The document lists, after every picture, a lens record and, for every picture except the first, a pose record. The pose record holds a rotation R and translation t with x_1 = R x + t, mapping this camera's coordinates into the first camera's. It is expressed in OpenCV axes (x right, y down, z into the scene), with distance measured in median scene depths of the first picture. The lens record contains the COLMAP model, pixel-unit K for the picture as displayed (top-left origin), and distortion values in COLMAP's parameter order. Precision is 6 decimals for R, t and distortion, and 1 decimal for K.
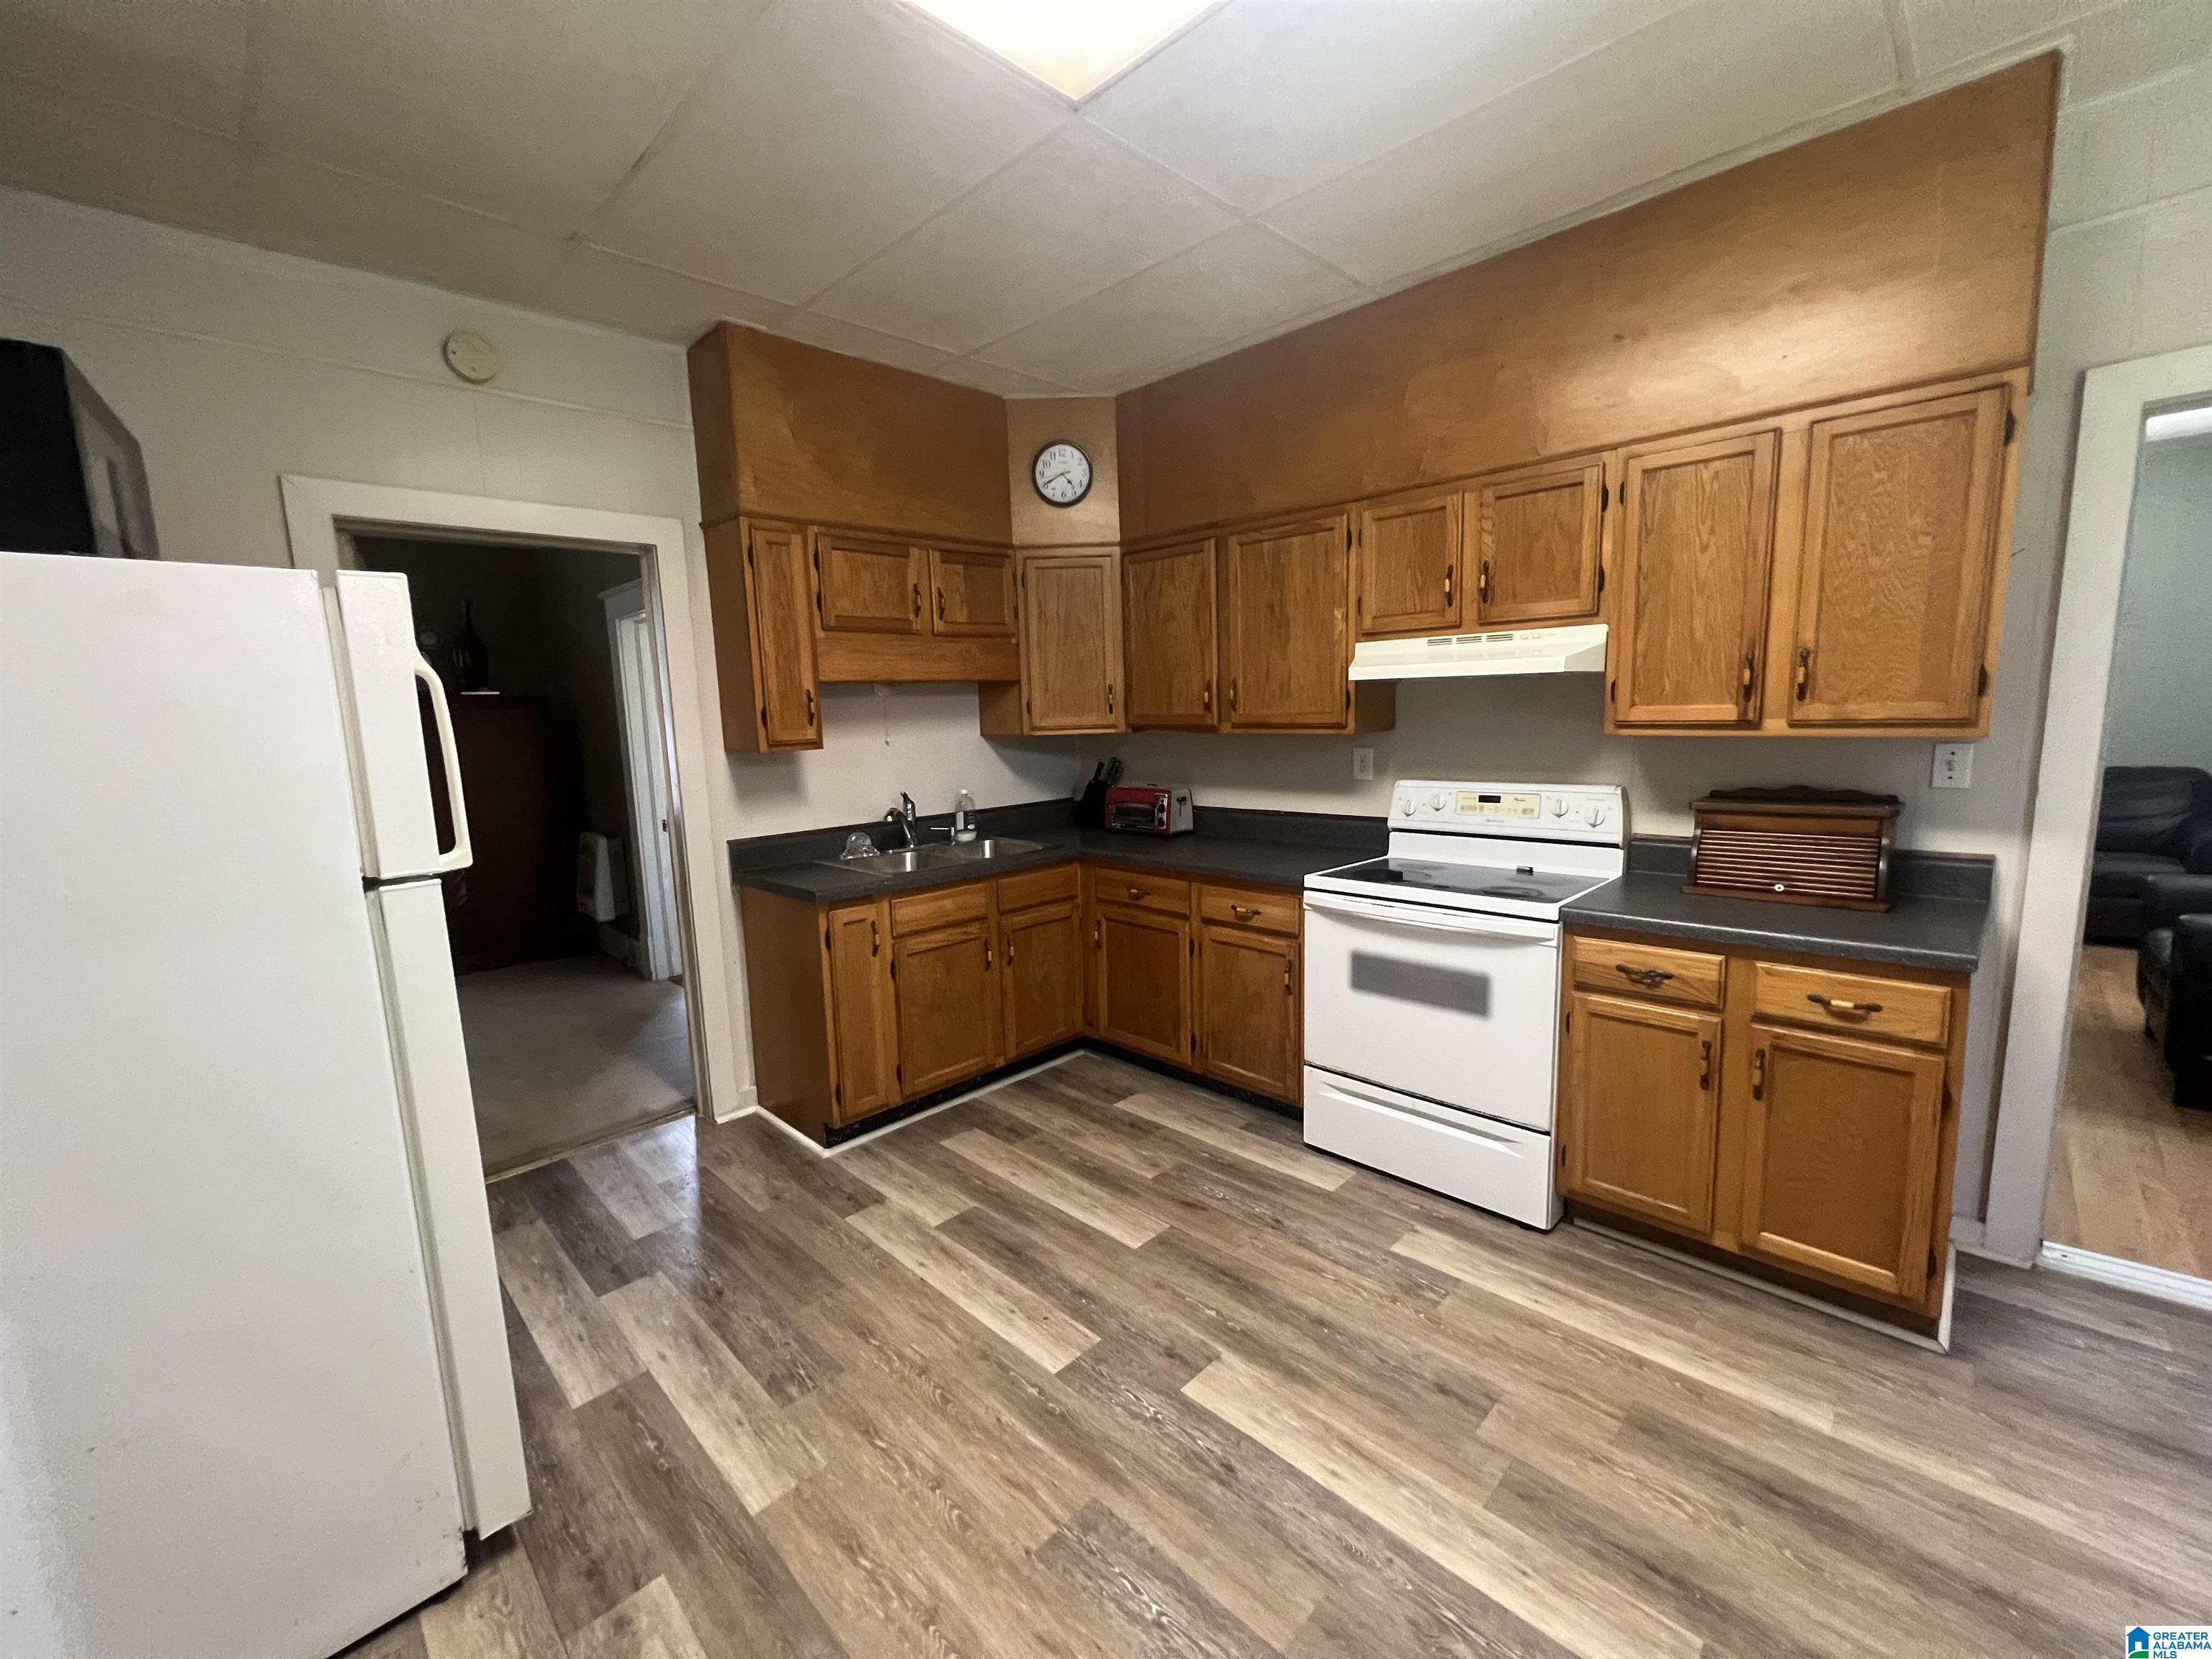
lens RADIAL K [[892.8, 0, 1105.9], [0, 892.8, 829.2], [0, 0, 1]] dist [-0.002197, 0.000760]
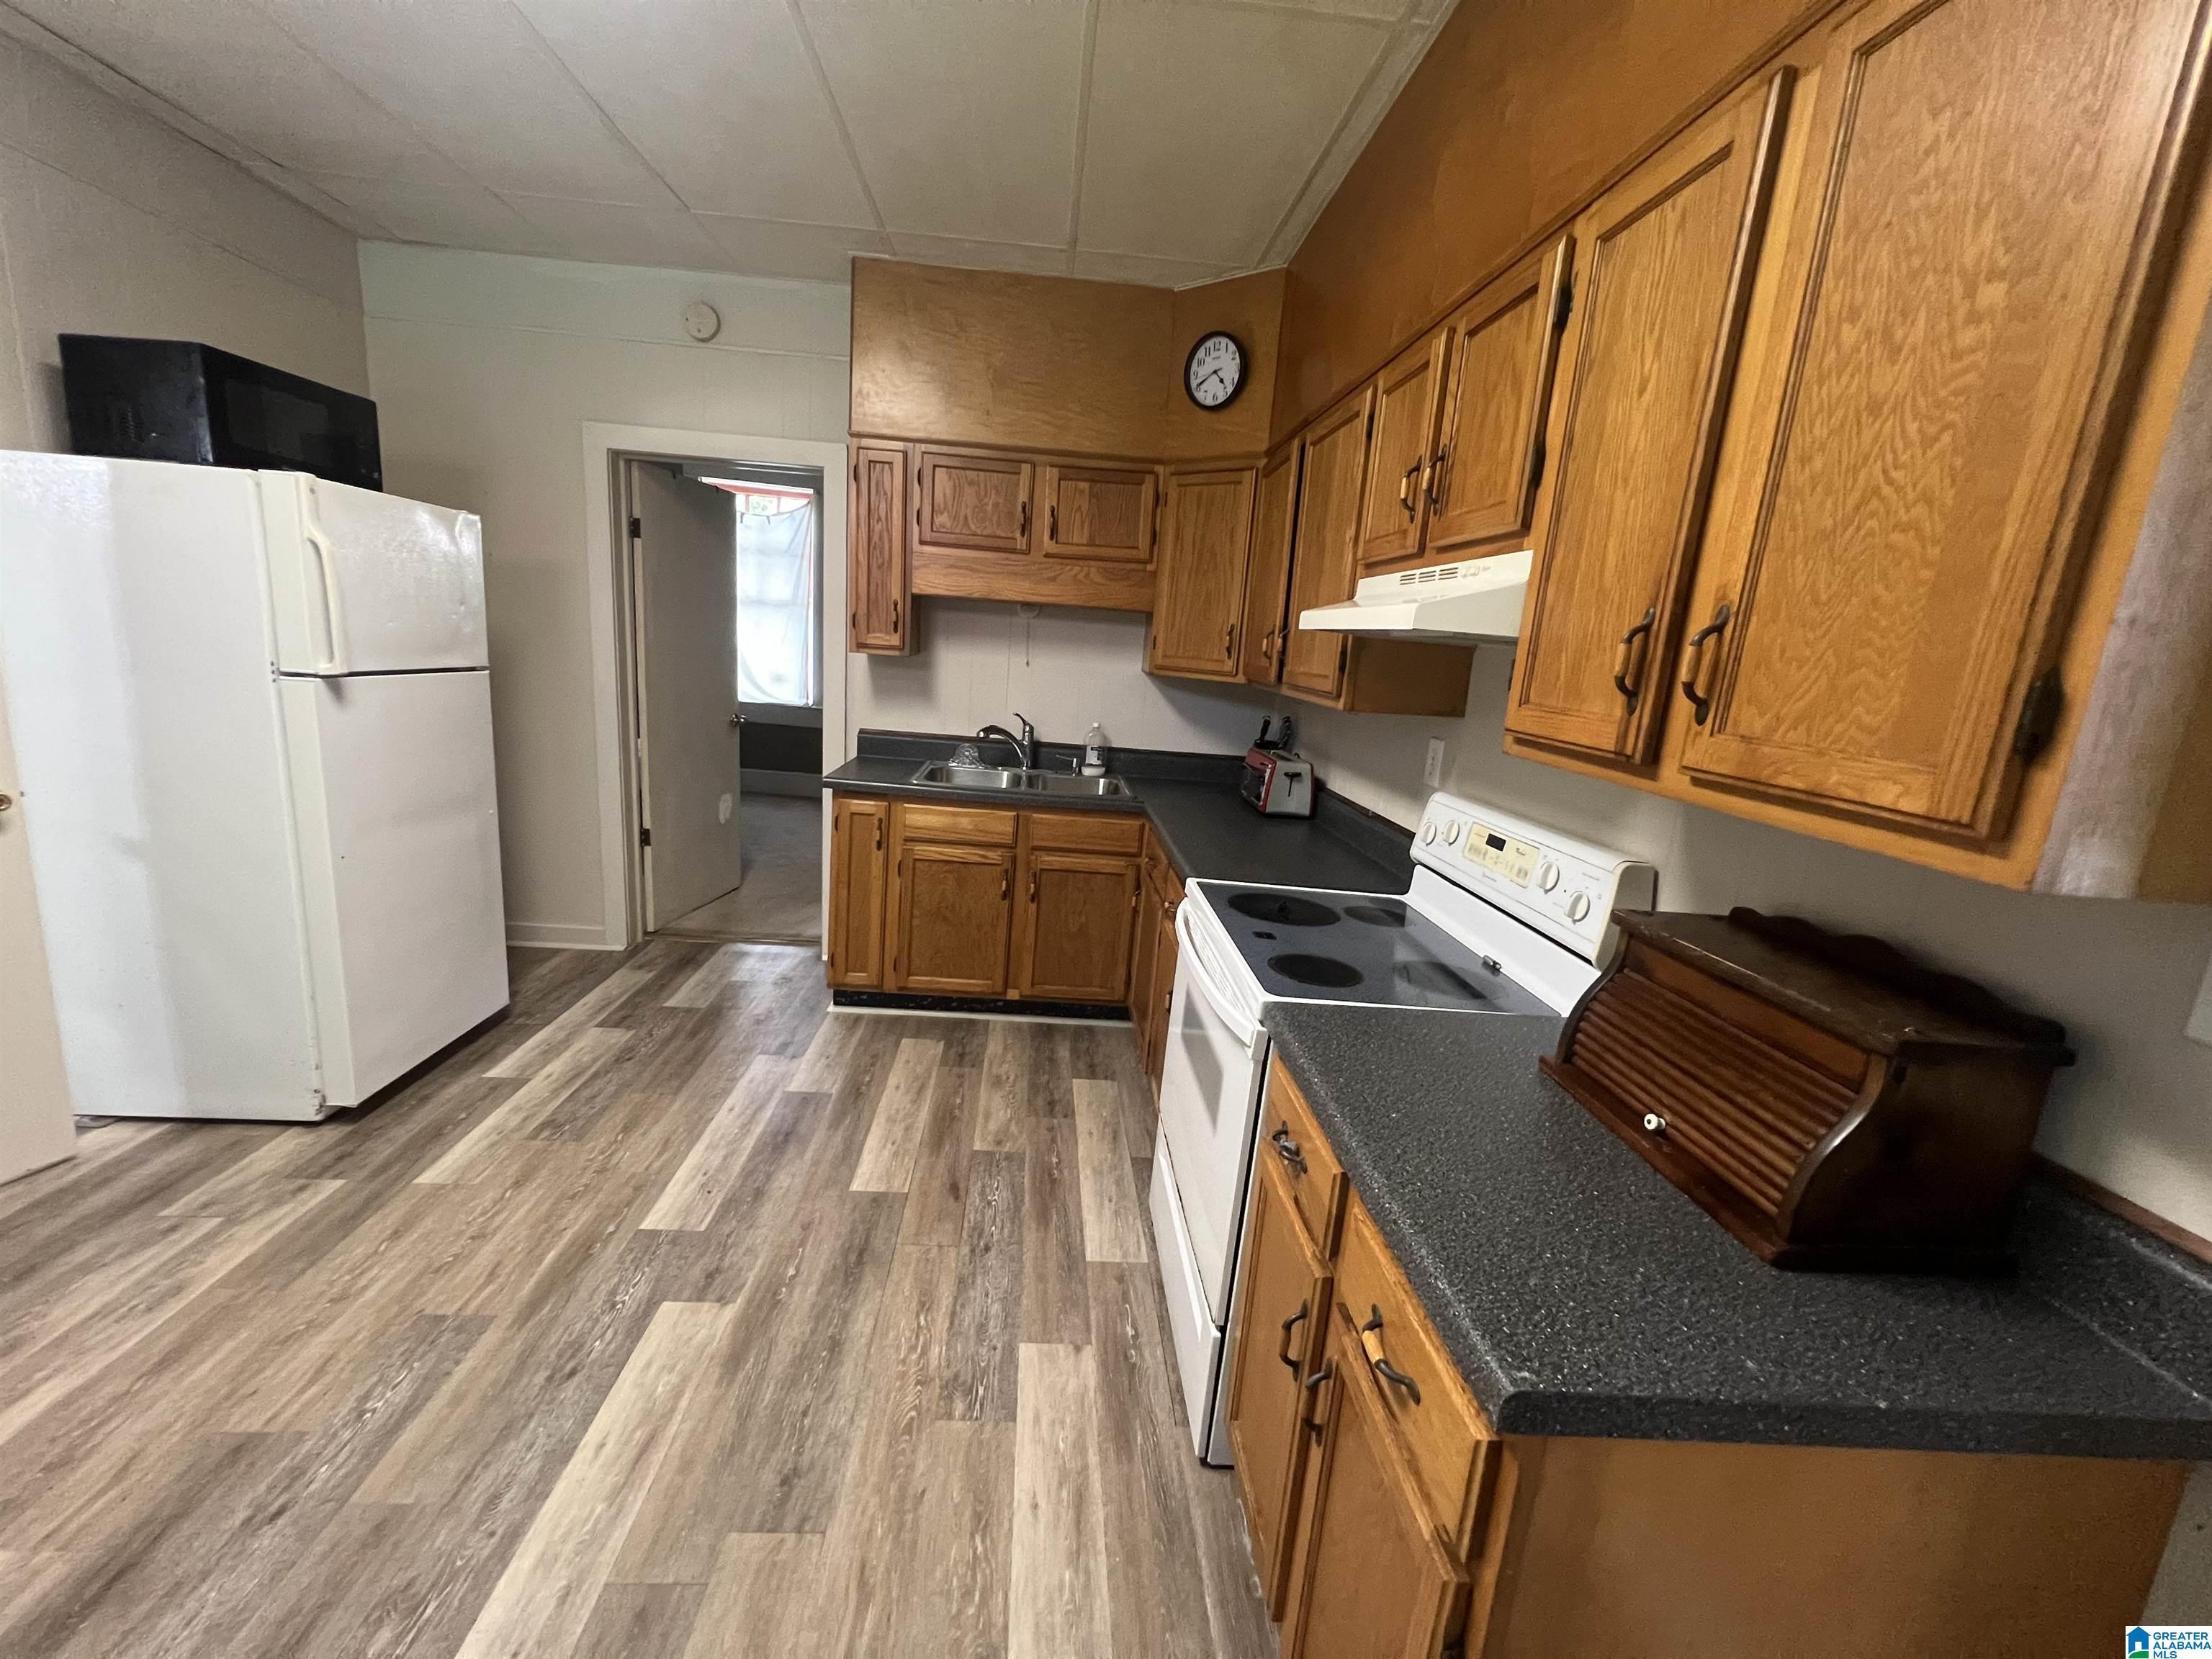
lens RADIAL K [[892.8, 0, 1100.1], [0, 892.8, 831.4], [0, 0, 1]] dist [-0.002197, 0.000760]
pose [[0.740009, 0.226907, -0.633167, 0.682826], [-0.191460, 0.973495, 0.125103, -0.073204], [0.644772, 0.028649, 0.763838, 0.382775]]
